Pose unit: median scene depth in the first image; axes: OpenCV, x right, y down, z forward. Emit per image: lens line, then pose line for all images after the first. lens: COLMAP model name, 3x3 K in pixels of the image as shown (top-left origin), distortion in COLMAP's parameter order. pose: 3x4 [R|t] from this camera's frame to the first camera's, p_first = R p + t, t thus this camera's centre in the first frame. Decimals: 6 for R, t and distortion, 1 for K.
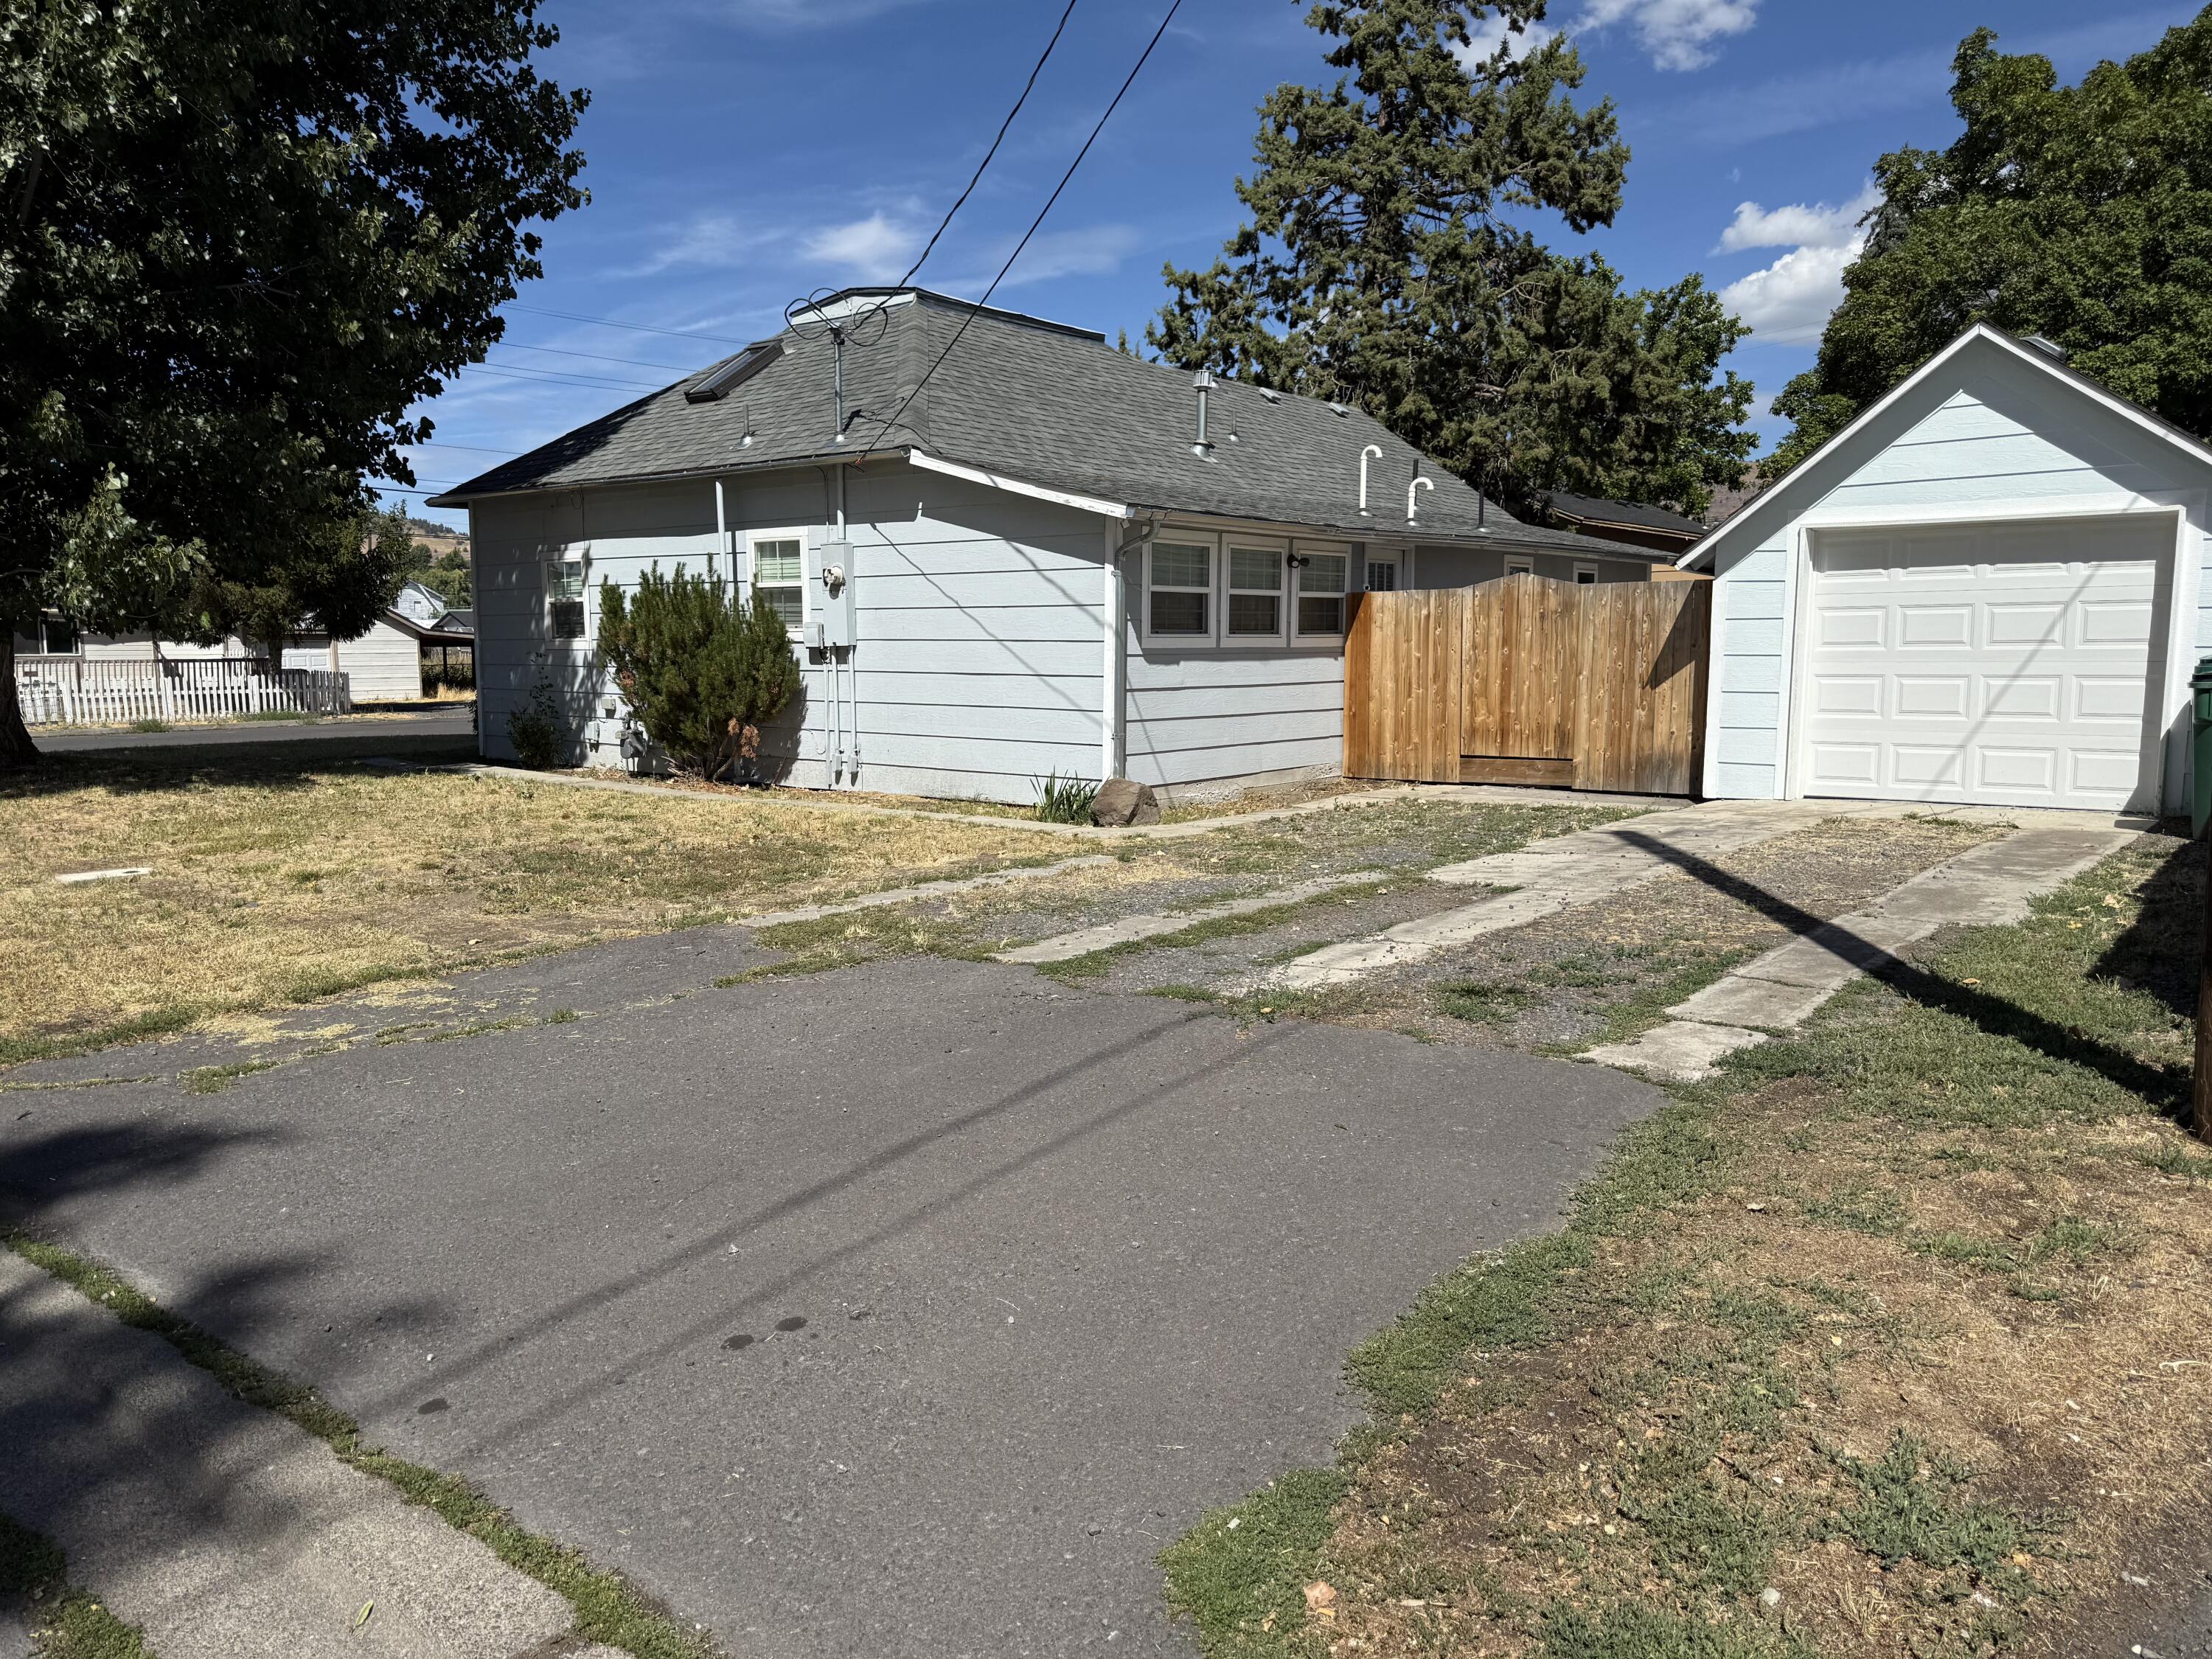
lens RADIAL K [[1557.7, 0, 1106.8], [0, 1557.7, 845.3], [0, 0, 1]] dist [0.062437, -0.093098]
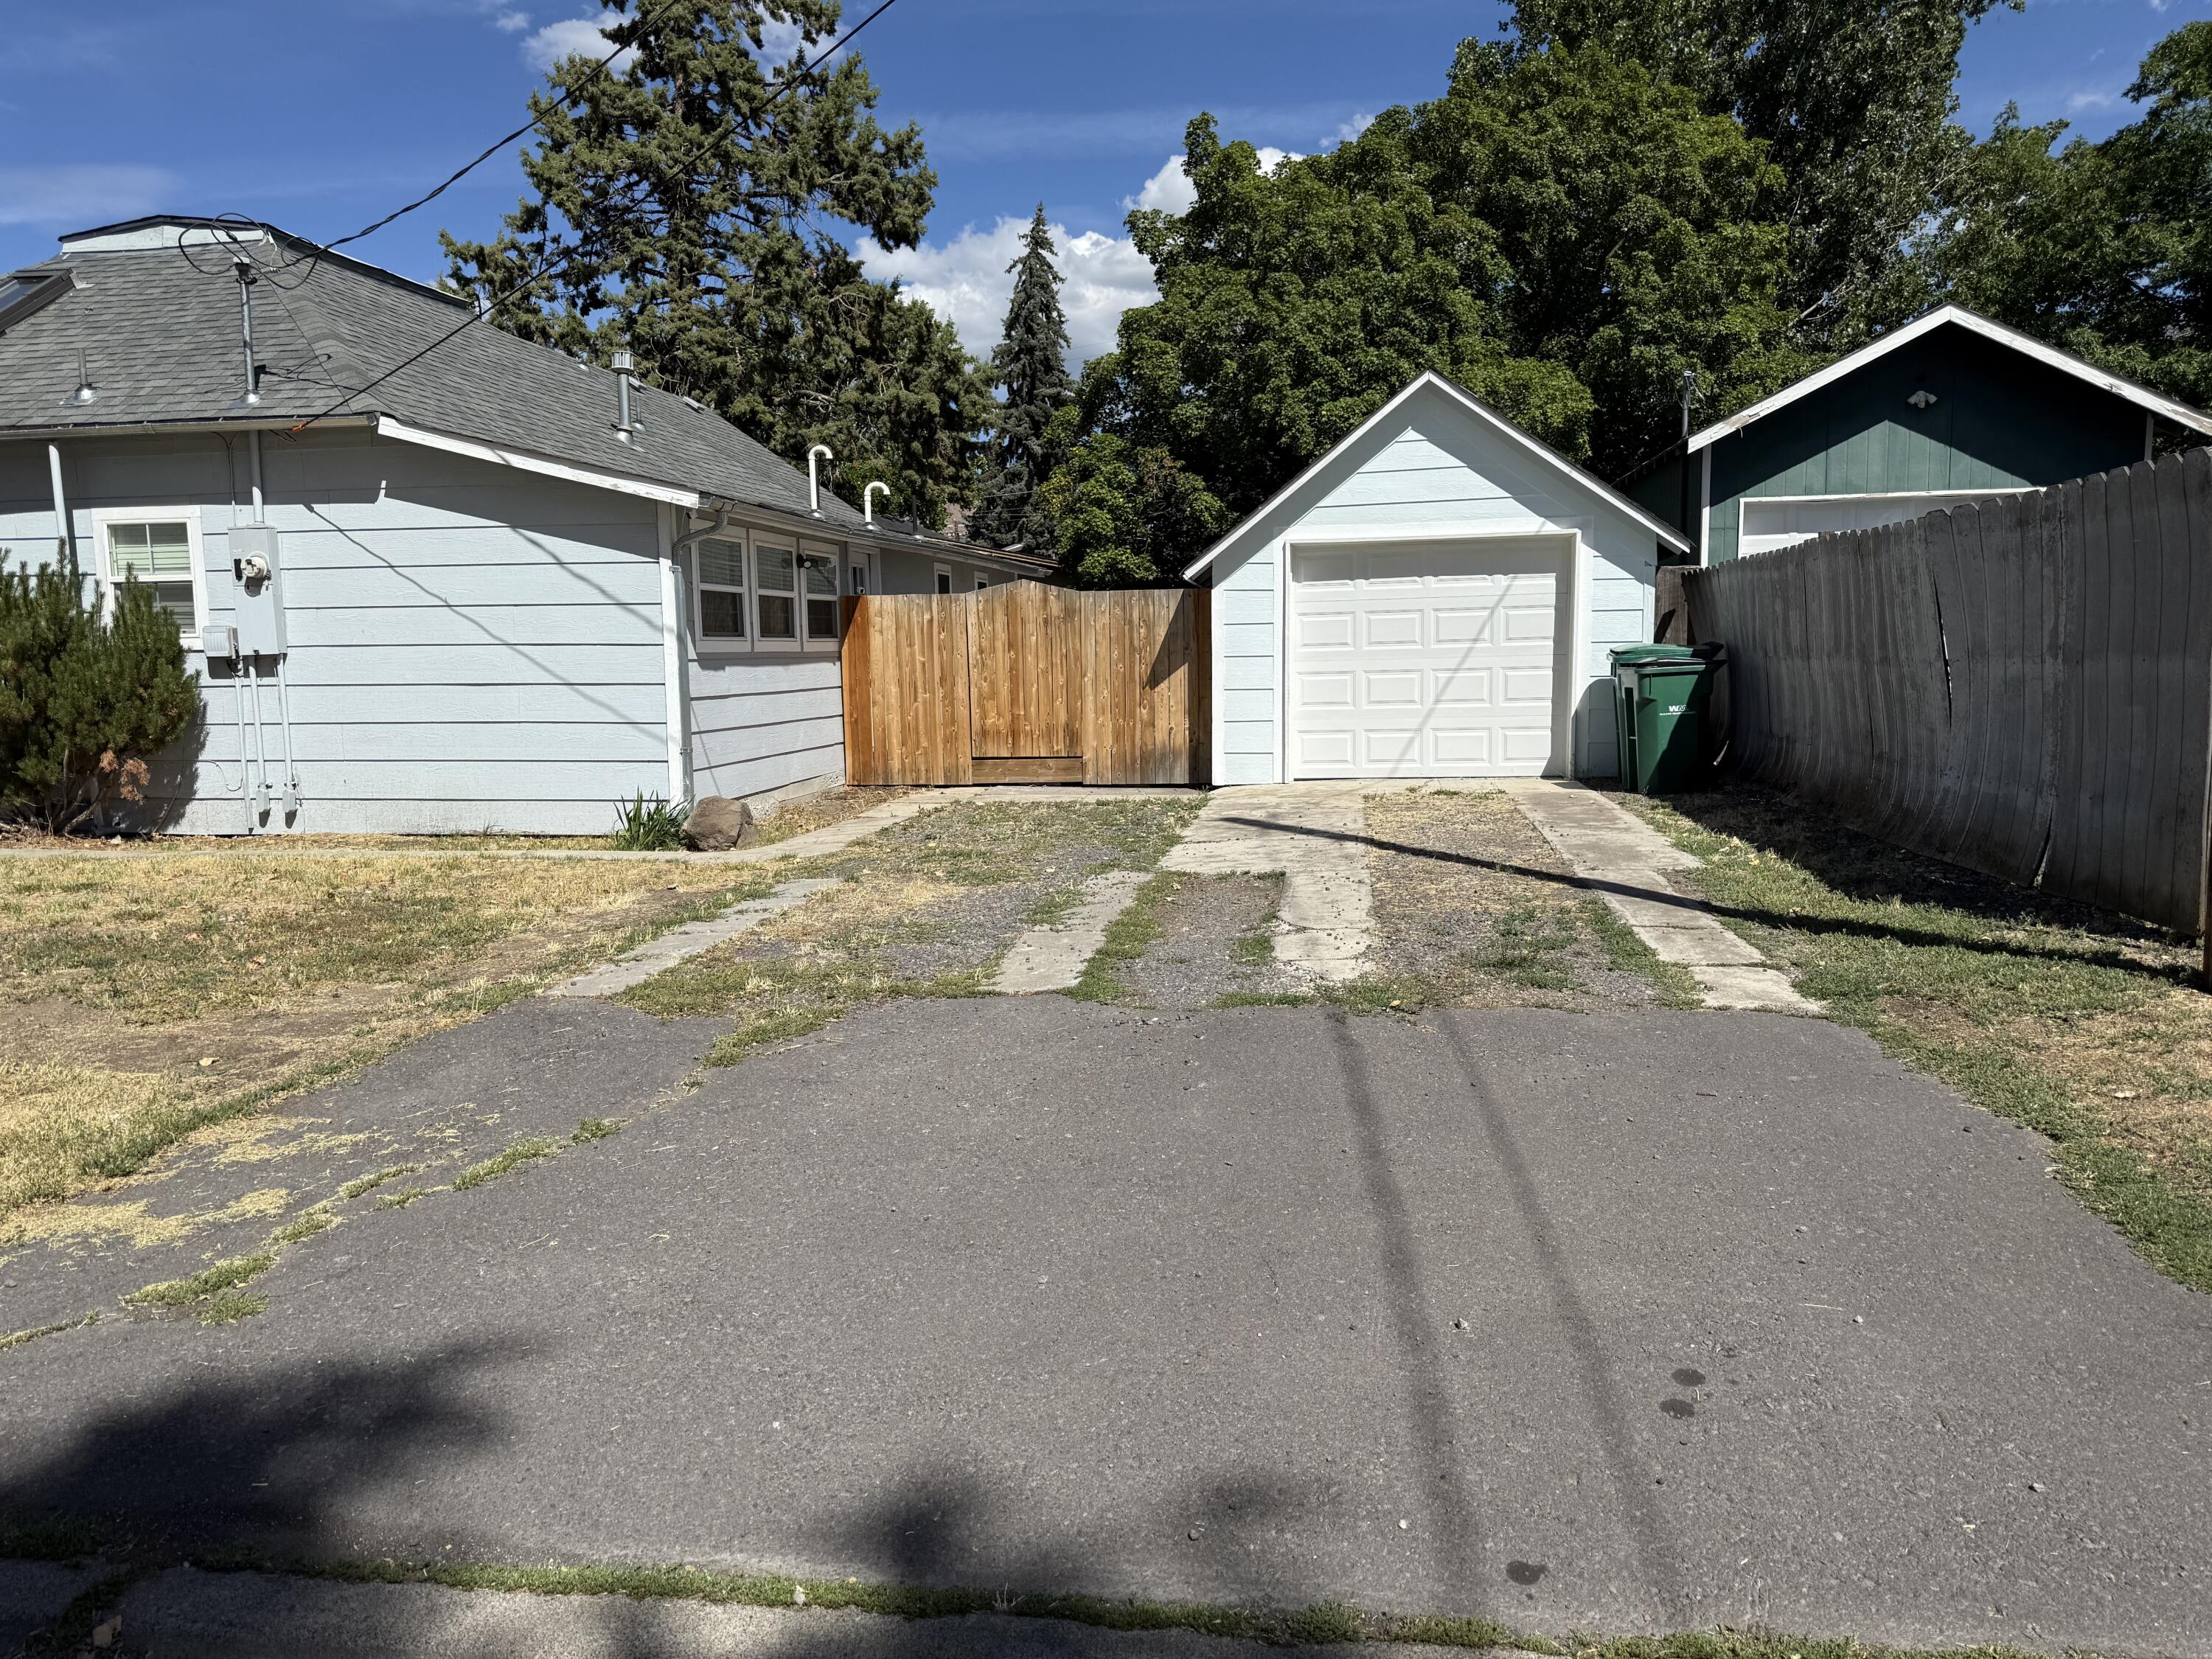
lens RADIAL K [[1557.7, 0, 1106.7], [0, 1557.7, 844.1], [0, 0, 1]] dist [0.062437, -0.093098]
pose [[0.864429, -0.071657, 0.497622, -0.208180], [0.075032, 0.997093, 0.013240, -0.008729], [-0.497124, 0.025893, 0.867293, 0.084573]]
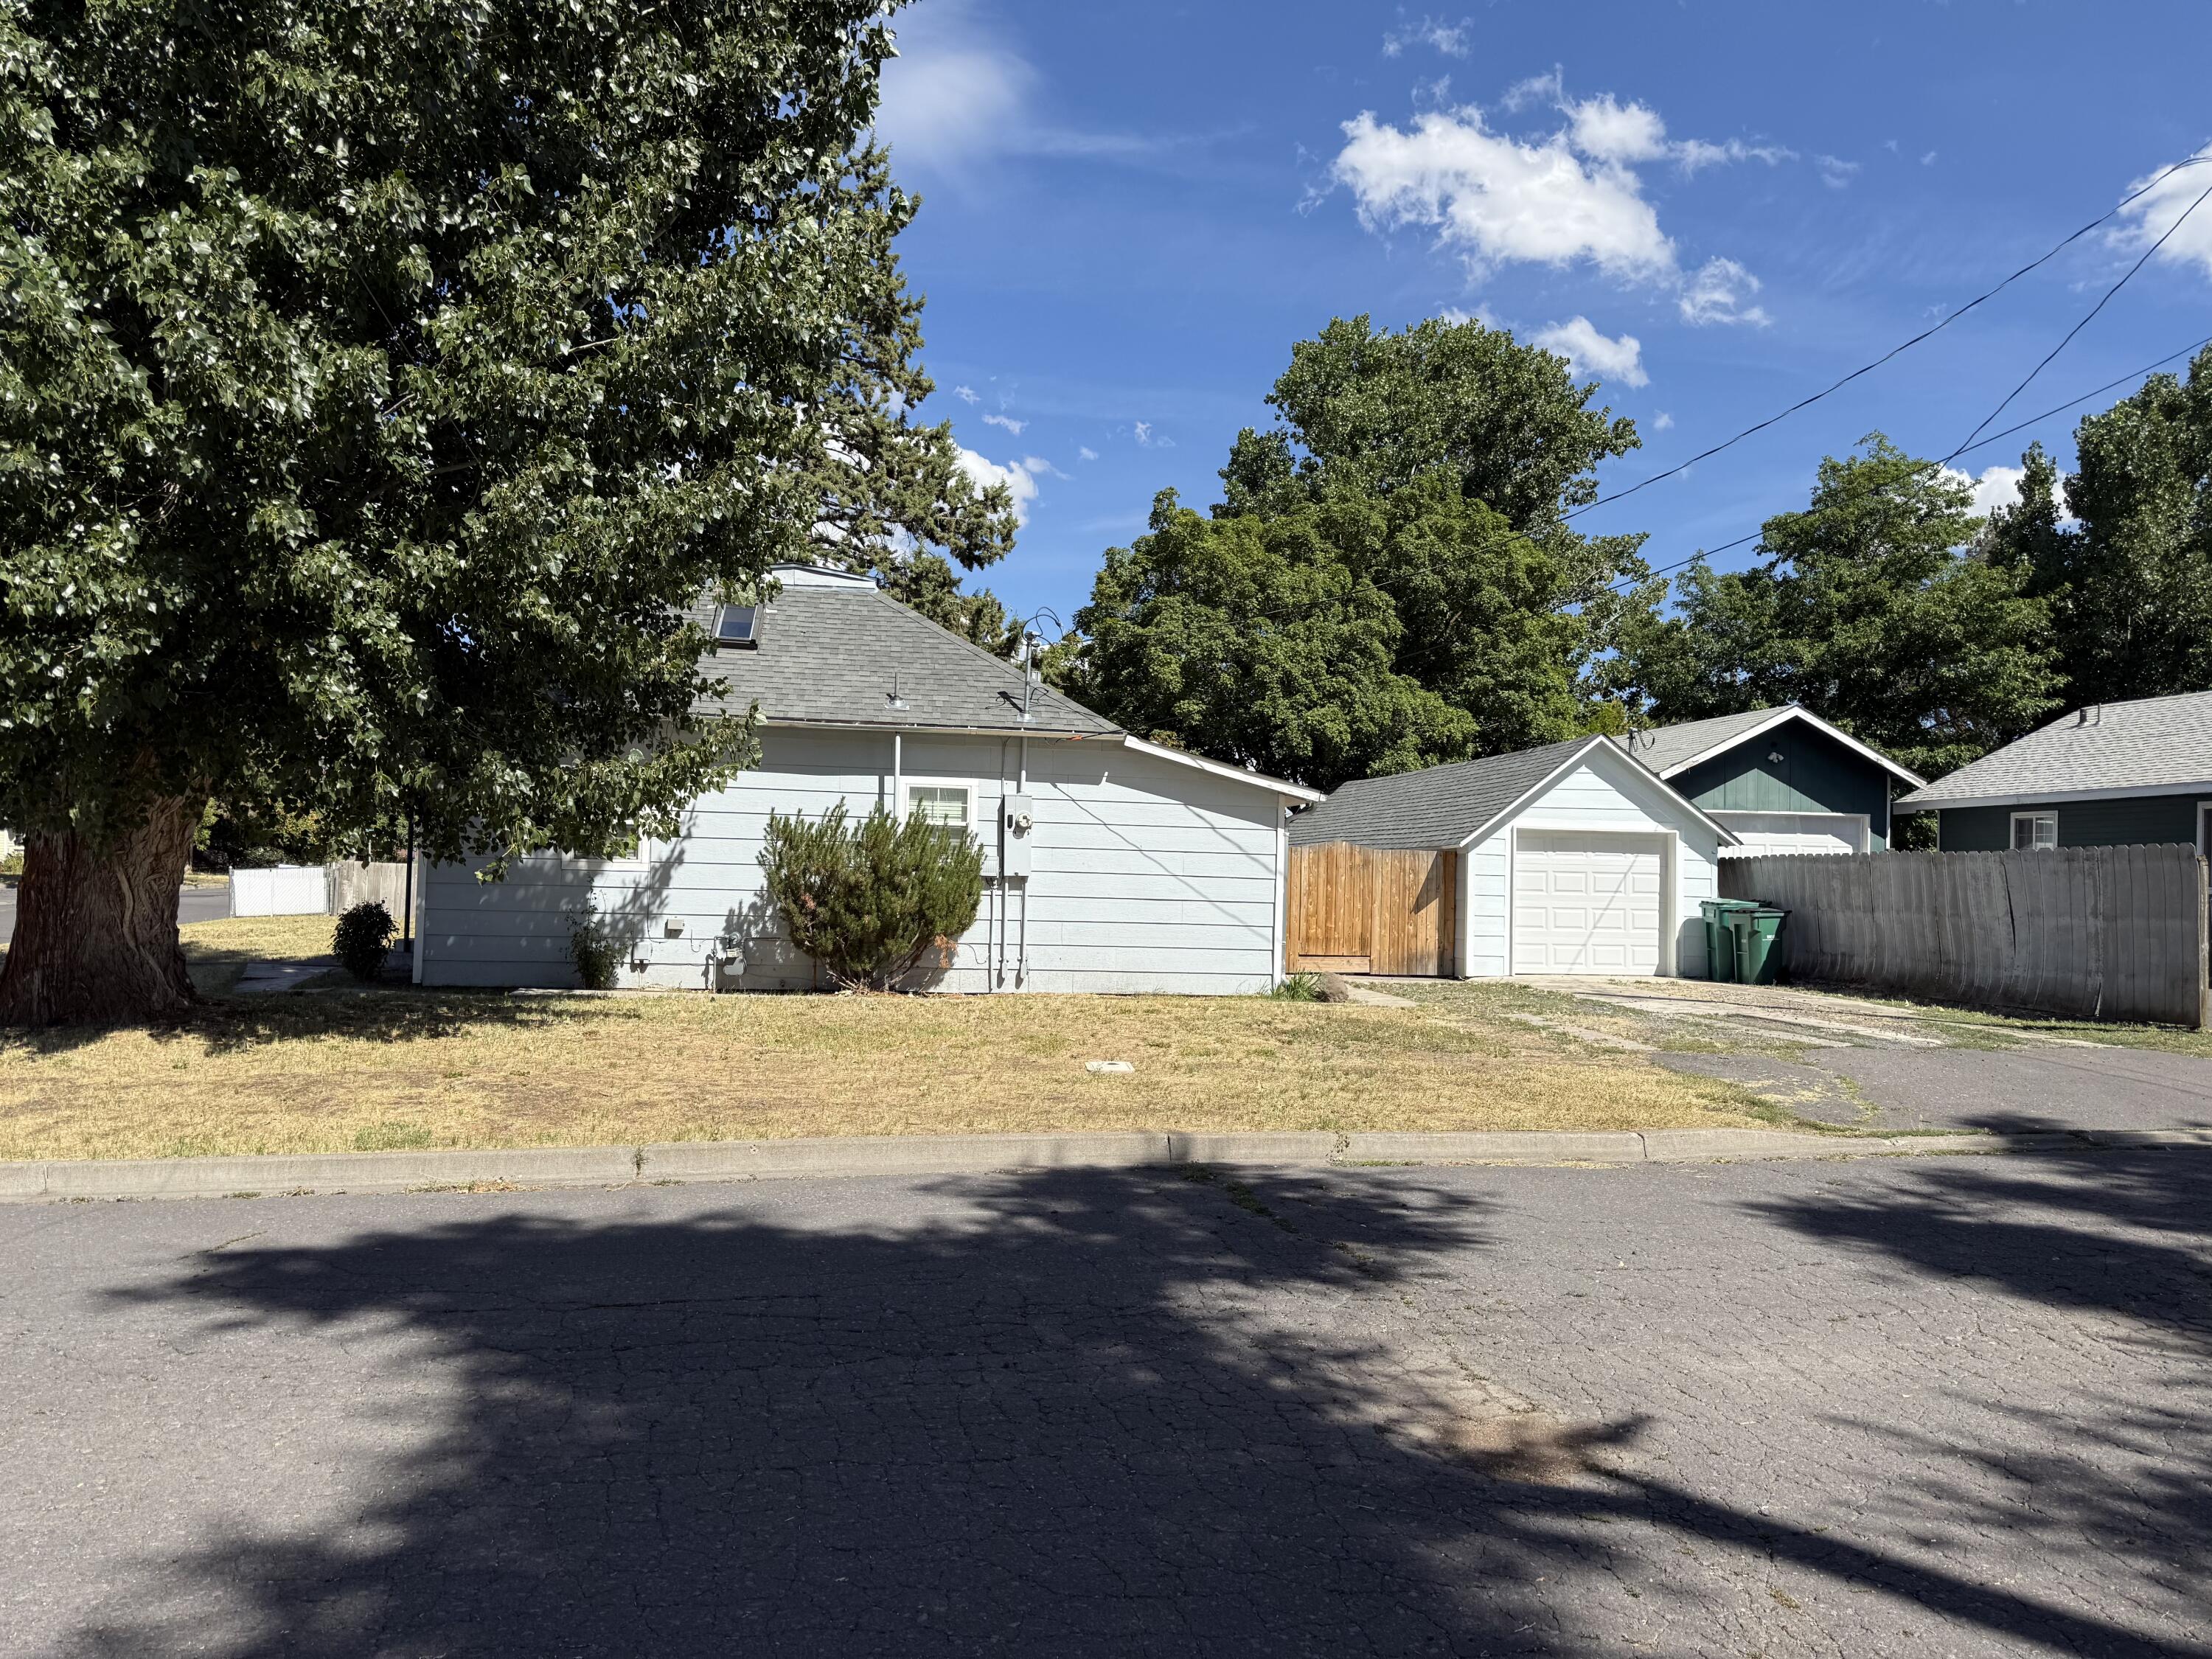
lens RADIAL K [[1557.7, 0, 1097.0], [0, 1557.7, 825.8], [0, 0, 1]] dist [0.062437, -0.093098]
pose [[0.666800, 0.043931, 0.743940, -1.069185], [0.066926, 0.990697, -0.118489, -0.015919], [-0.742225, 0.128797, 0.657657, 0.132122]]
